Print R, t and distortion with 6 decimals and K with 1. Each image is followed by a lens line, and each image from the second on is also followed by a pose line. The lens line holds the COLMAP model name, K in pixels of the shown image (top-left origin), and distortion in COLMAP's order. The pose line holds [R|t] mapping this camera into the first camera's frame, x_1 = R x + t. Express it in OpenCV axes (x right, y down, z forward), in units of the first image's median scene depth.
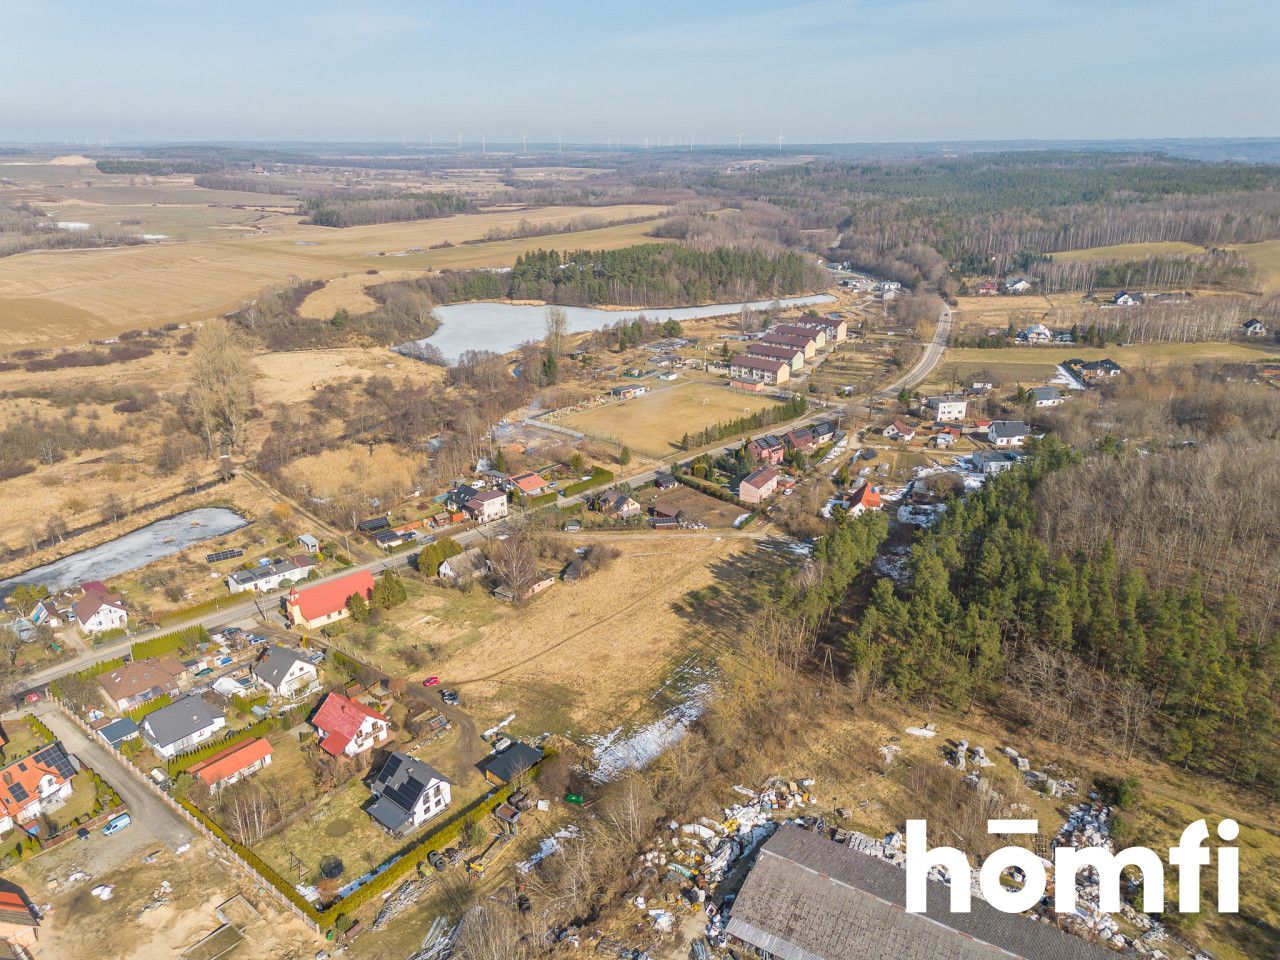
lens RADIAL K [[899.5, 0, 638.0], [0, 899.5, 485.3], [0, 0, 1]] dist [0.074991, -0.068366]
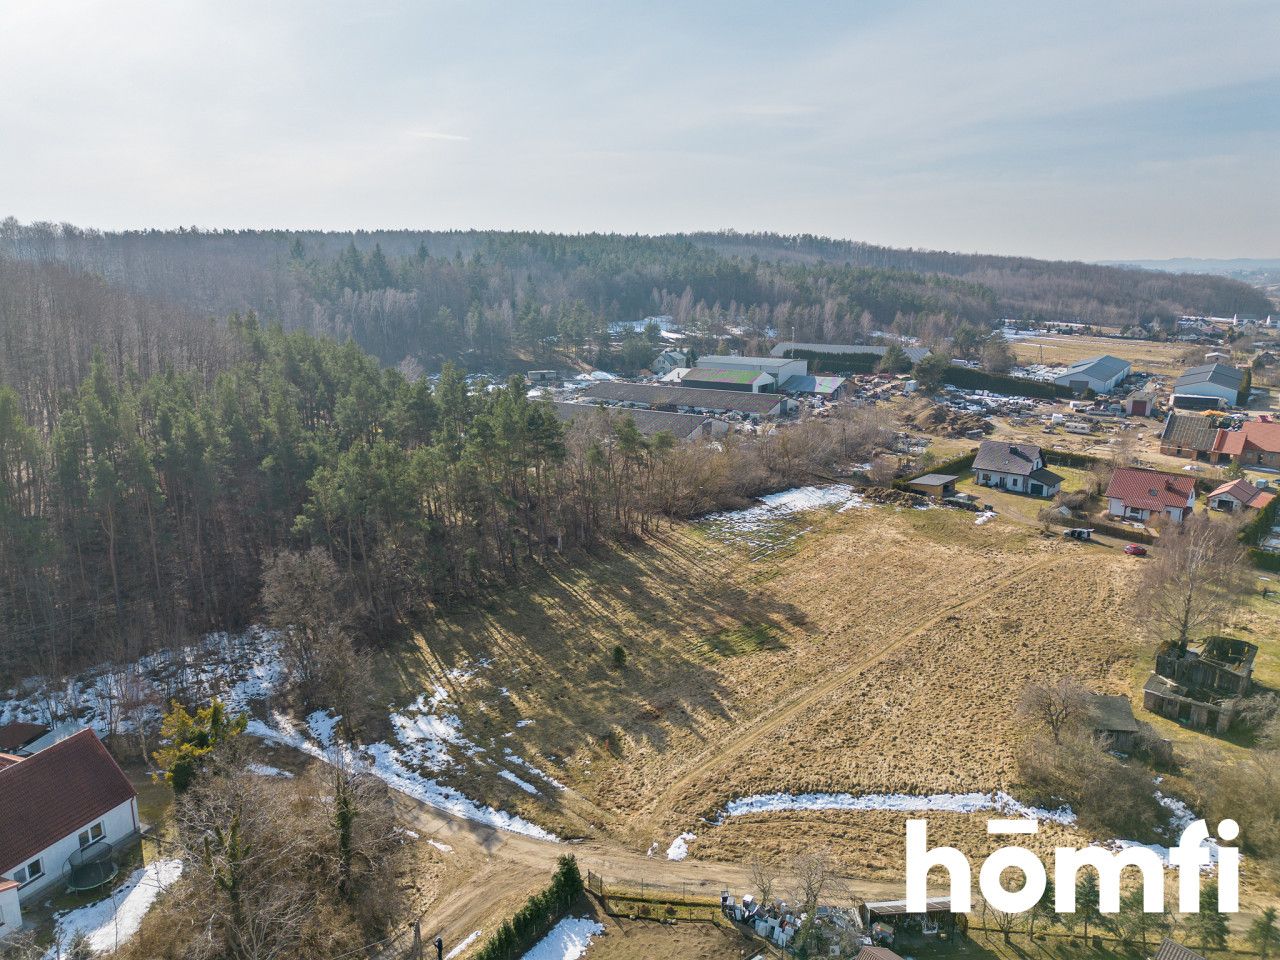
lens RADIAL K [[899.5, 0, 639.5], [0, 899.5, 478.1], [0, 0, 1]] dist [0.074991, -0.068366]
pose [[-0.998505, -0.008597, 0.053975, 0.073224], [0.023006, 0.829694, 0.557744, -0.144061], [-0.049578, 0.558152, -0.828256, 0.976912]]
